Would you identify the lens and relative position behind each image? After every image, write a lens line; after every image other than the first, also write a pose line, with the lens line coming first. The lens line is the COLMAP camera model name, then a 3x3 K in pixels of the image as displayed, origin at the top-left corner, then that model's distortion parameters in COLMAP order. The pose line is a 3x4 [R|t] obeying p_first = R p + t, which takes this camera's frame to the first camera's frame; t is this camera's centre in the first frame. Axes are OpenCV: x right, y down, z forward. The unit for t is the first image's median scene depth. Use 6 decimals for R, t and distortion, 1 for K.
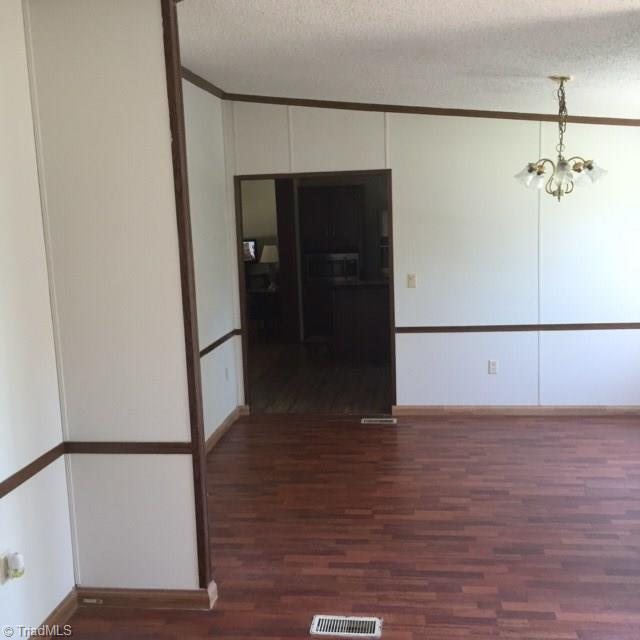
lens RADIAL K [[729.6, 0, 320.0], [0, 729.6, 320.0], [0, 0, 1]] dist [0.090734, -0.116621]
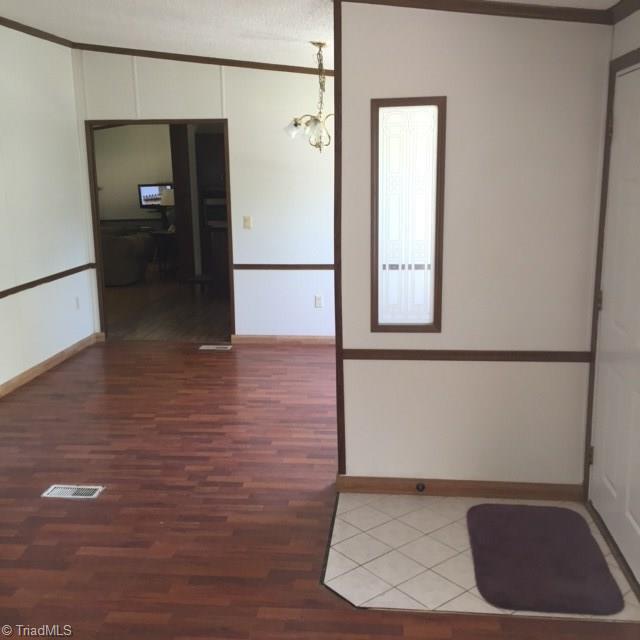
lens RADIAL K [[729.6, 0, 320.0], [0, 729.6, 320.0], [0, 0, 1]] dist [0.090734, -0.116621]
pose [[0.999542, 0.019002, 0.023532, 0.301643], [-0.020581, 0.997419, 0.068784, 0.022007], [-0.022164, -0.069237, 0.997354, -0.168551]]
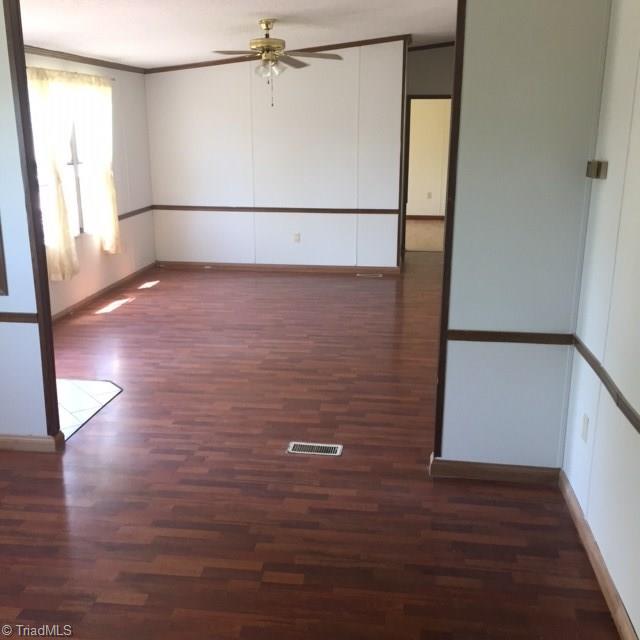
lens RADIAL K [[729.6, 0, 320.0], [0, 729.6, 320.0], [0, 0, 1]] dist [0.090734, -0.116621]
pose [[-0.999392, 0.032994, 0.011269, 0.003428], [0.034791, 0.922592, 0.384205, -0.206980], [0.002280, 0.384364, -0.923179, 1.513392]]
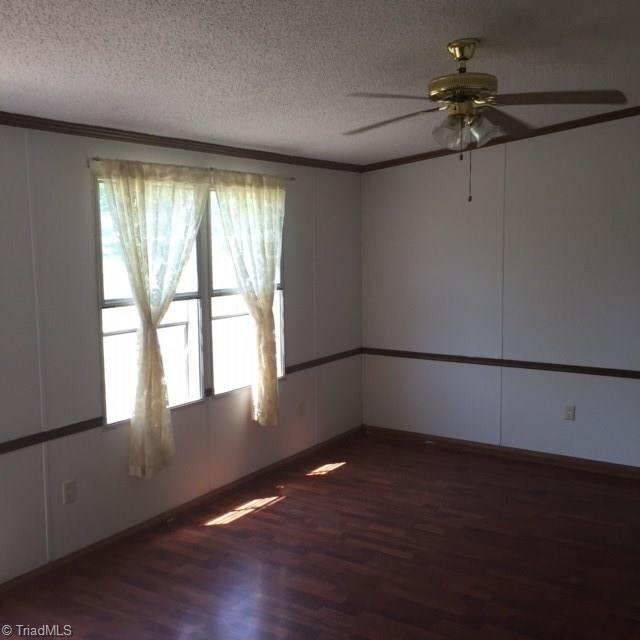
lens RADIAL K [[729.6, 0, 320.0], [0, 729.6, 320.0], [0, 0, 1]] dist [0.090734, -0.116621]
pose [[-0.895216, -0.000233, 0.445633, -0.089513], [0.104909, 0.971784, 0.211258, -0.108625], [-0.433109, 0.235872, -0.869932, 0.831075]]
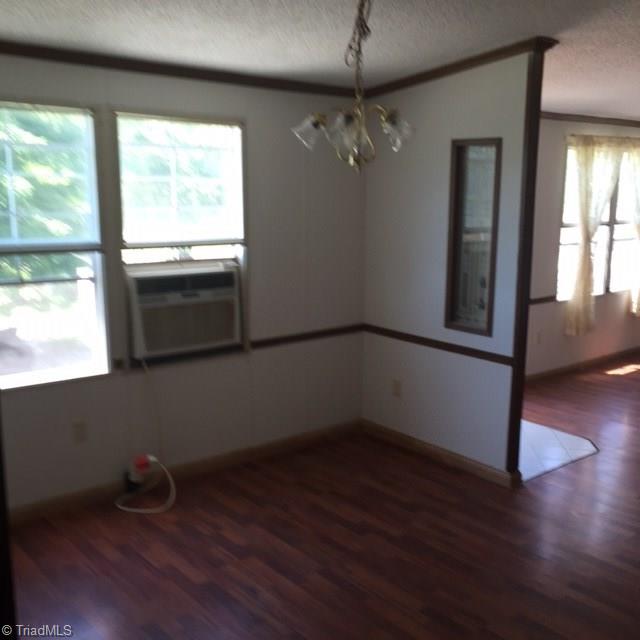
lens RADIAL K [[729.6, 0, 320.0], [0, 729.6, 320.0], [0, 0, 1]] dist [0.090734, -0.116621]
pose [[-0.722236, -0.086029, 0.686276, -0.119296], [0.119203, 0.961904, 0.246030, -0.199032], [-0.681297, 0.259497, -0.684467, 1.510290]]
